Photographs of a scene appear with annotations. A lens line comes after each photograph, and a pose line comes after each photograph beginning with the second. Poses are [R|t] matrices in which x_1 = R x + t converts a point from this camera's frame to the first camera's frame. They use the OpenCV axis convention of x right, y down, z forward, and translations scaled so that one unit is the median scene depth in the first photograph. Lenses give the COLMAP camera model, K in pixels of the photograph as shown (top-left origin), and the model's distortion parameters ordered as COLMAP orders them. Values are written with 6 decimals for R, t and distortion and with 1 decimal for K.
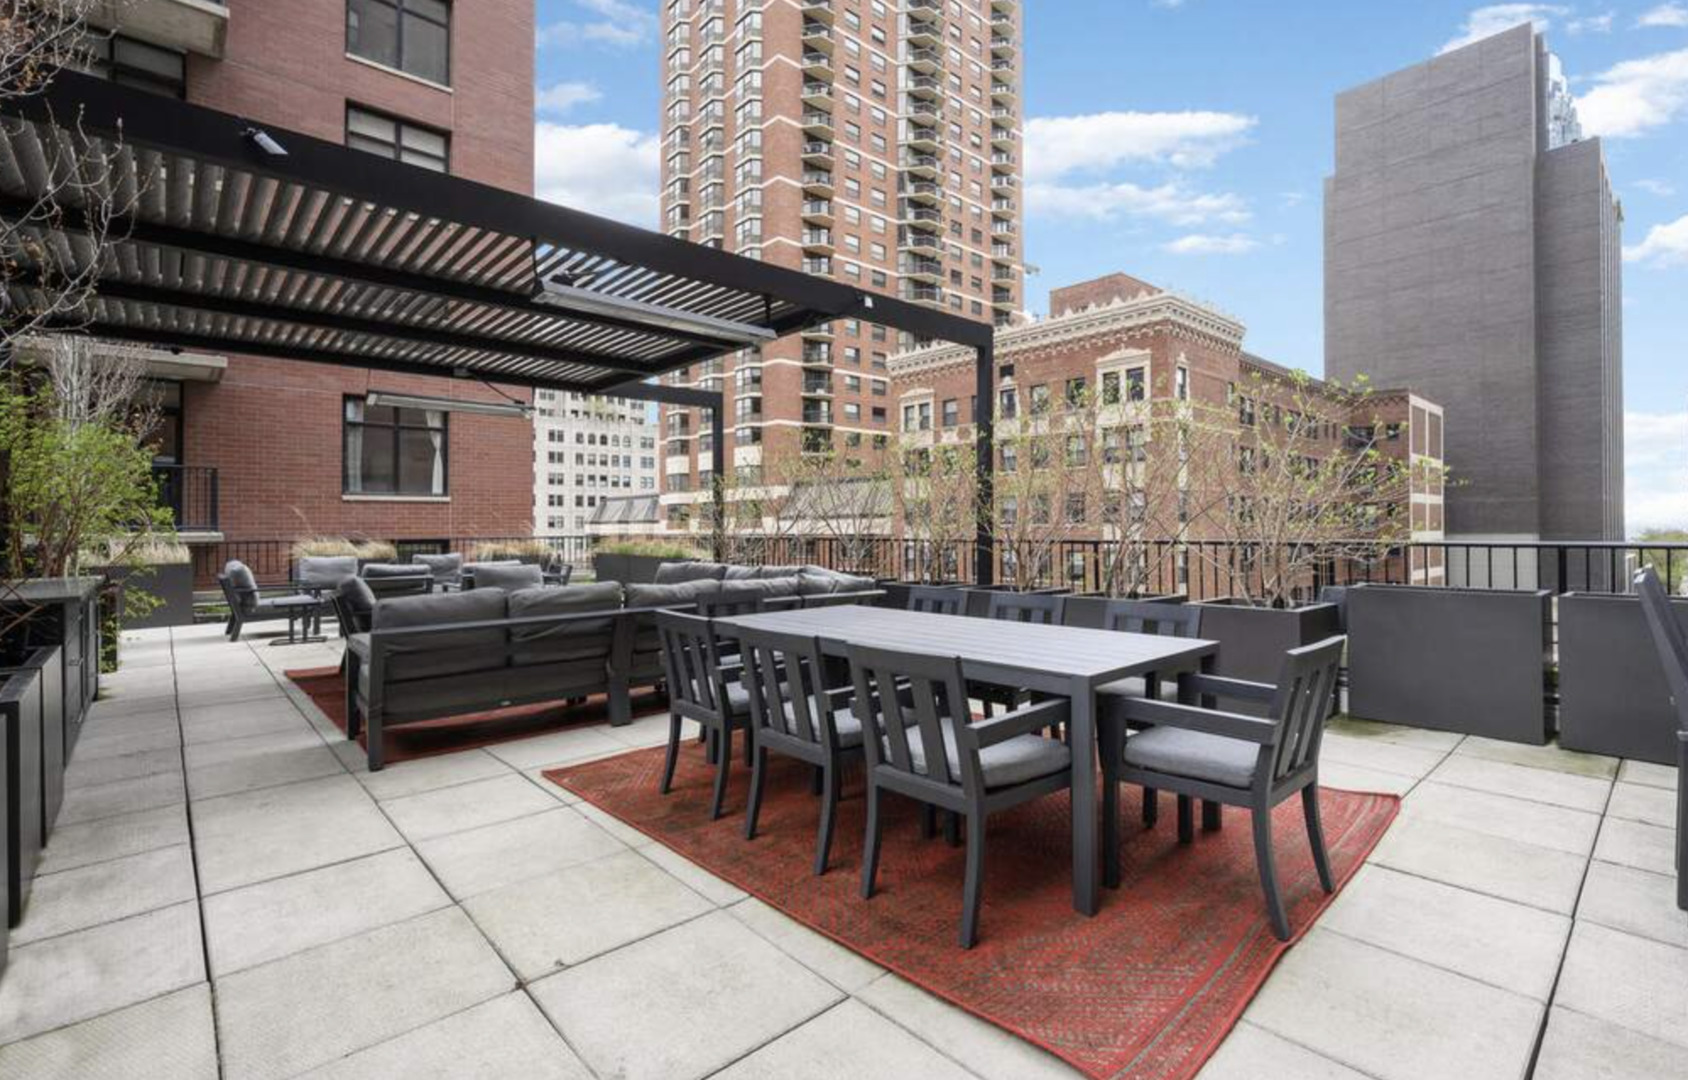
lens RADIAL K [[752.9, 0, 854.6], [0, 752.9, 526.1], [0, 0, 1]] dist [0.001683, 0.000320]
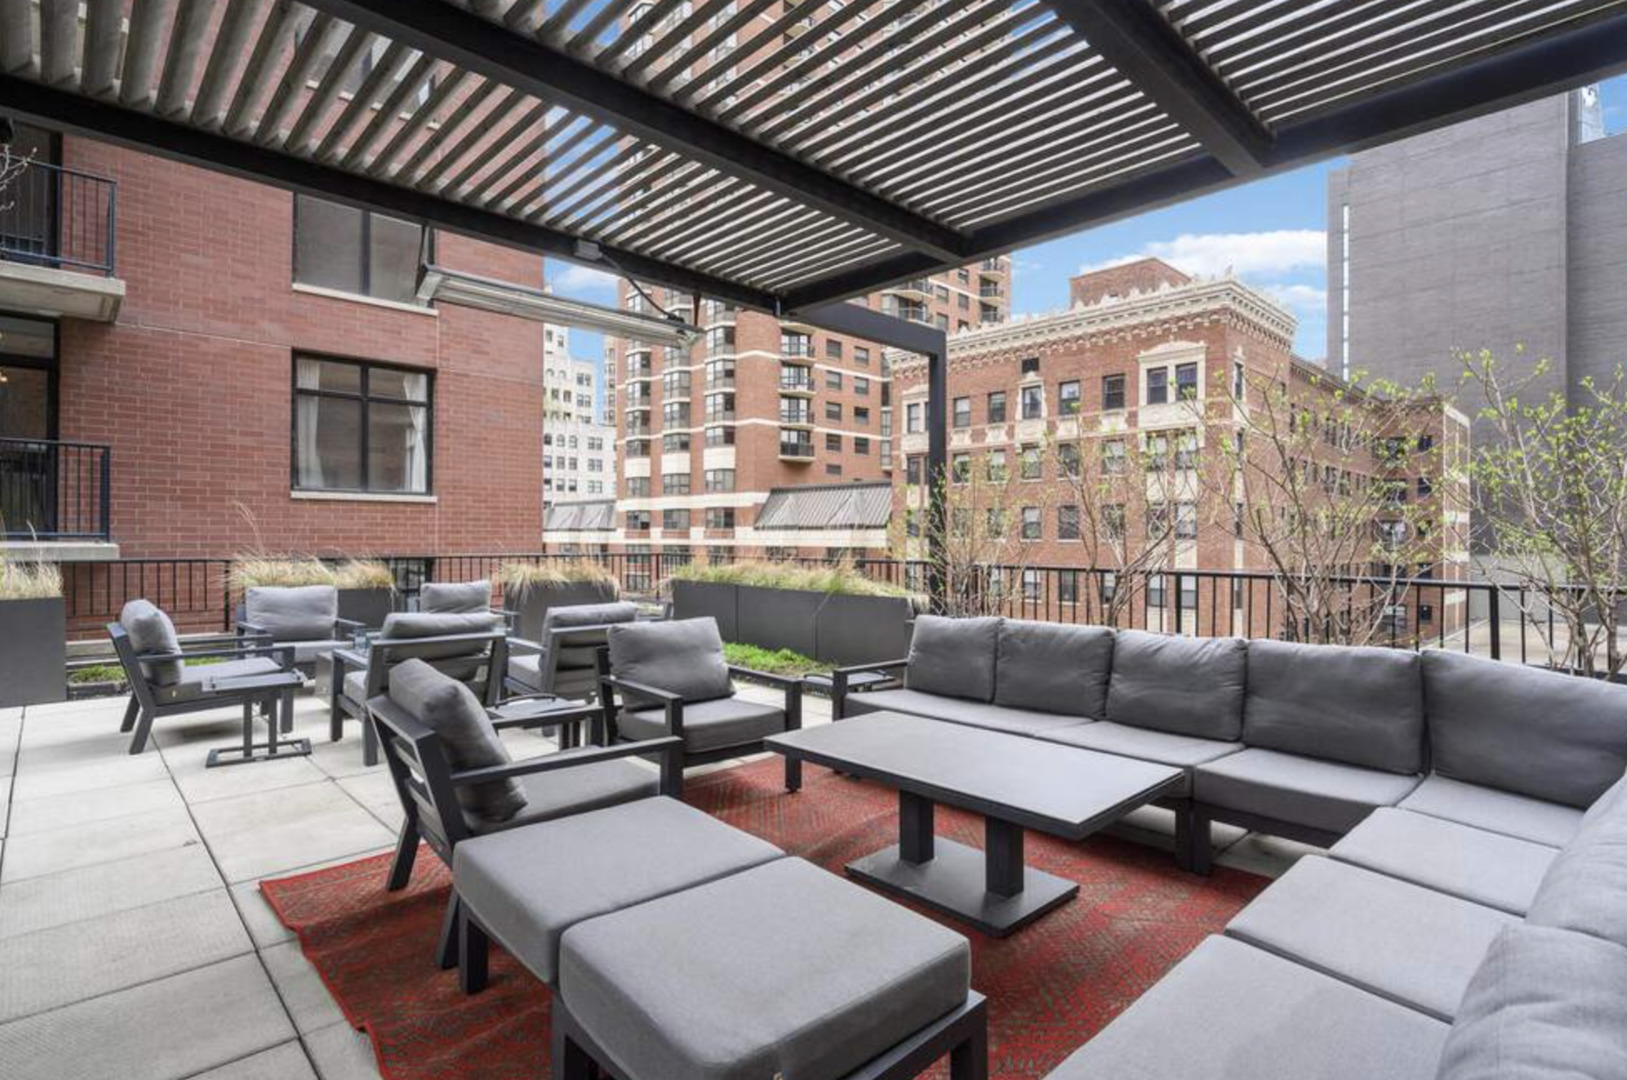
lens RADIAL K [[786.0, 0, 819.1], [0, 786.0, 544.6], [0, 0, 1]] dist [0.001496, -0.000143]
pose [[0.999482, 0.012903, 0.029468, -0.071281], [-0.013195, 0.999866, 0.009720, -0.001526], [-0.029339, -0.010104, 0.999518, 0.085402]]
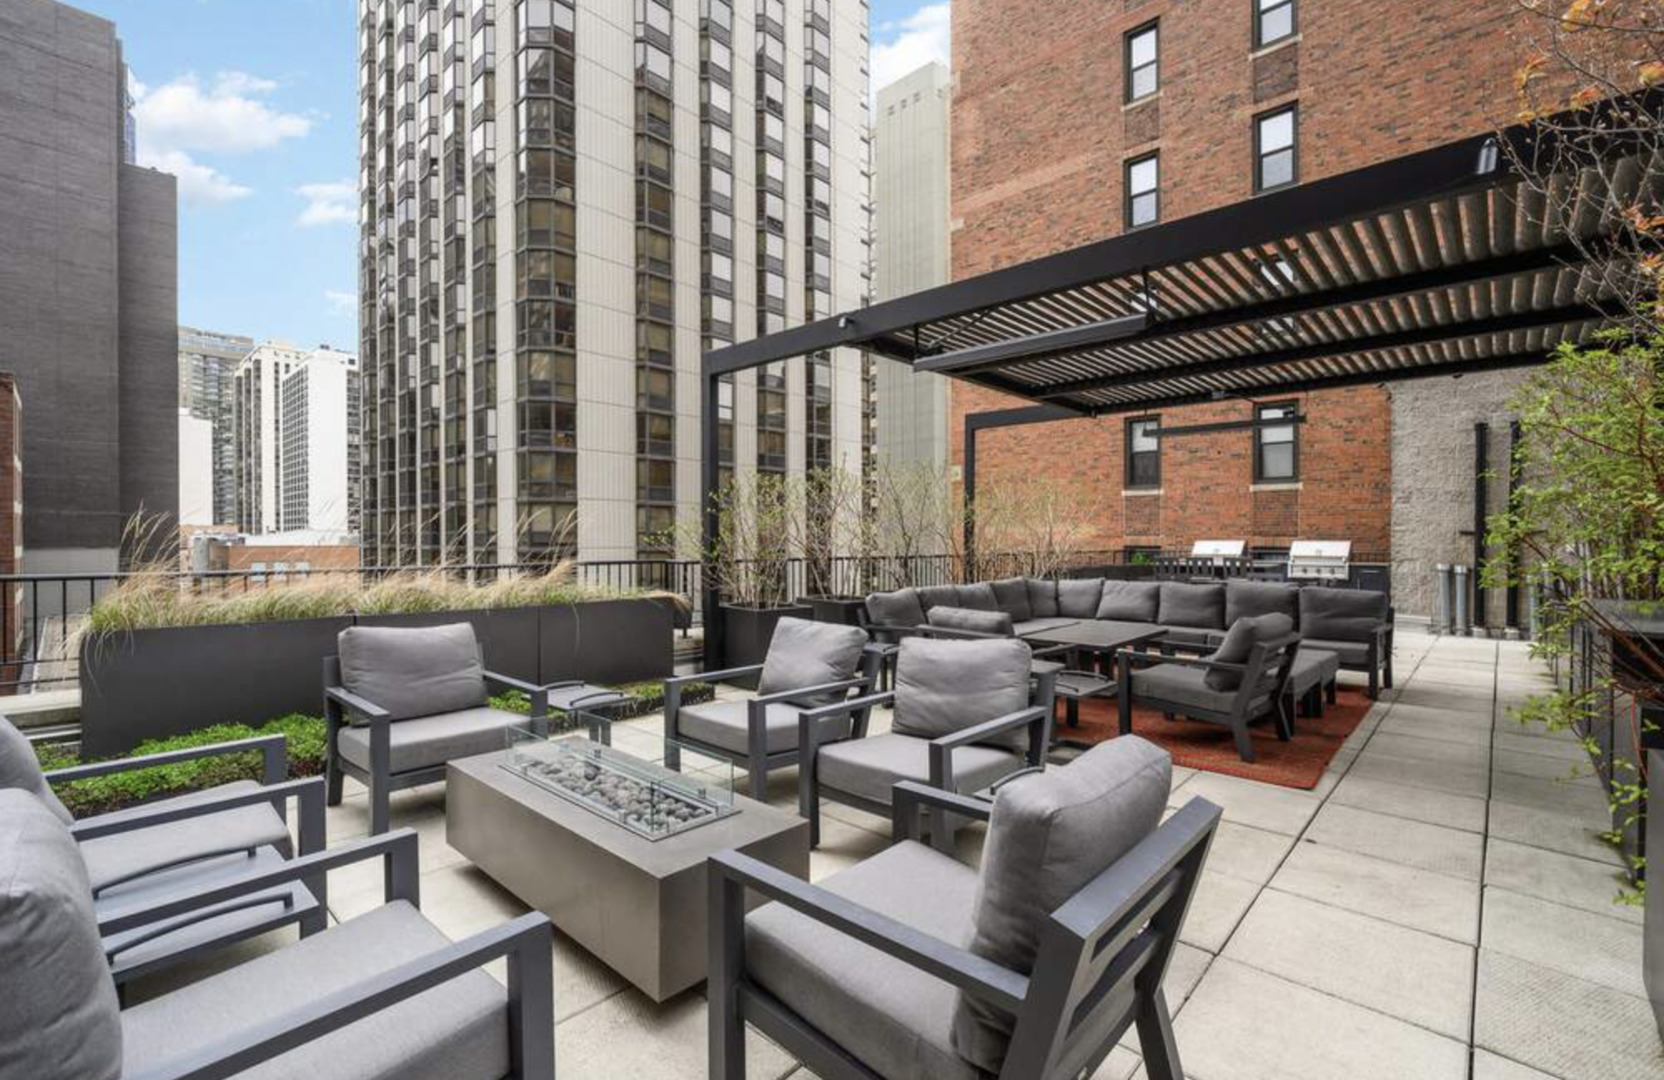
lens RADIAL K [[738.7, 0, 835.6], [0, 738.7, 543.3], [0, 0, 1]] dist [0.002914, 0.000202]
pose [[-0.086121, 0.003273, 0.996279, -0.222034], [-0.007602, 0.999963, -0.003942, 0.000875], [-0.996256, -0.007913, -0.086093, 0.240682]]
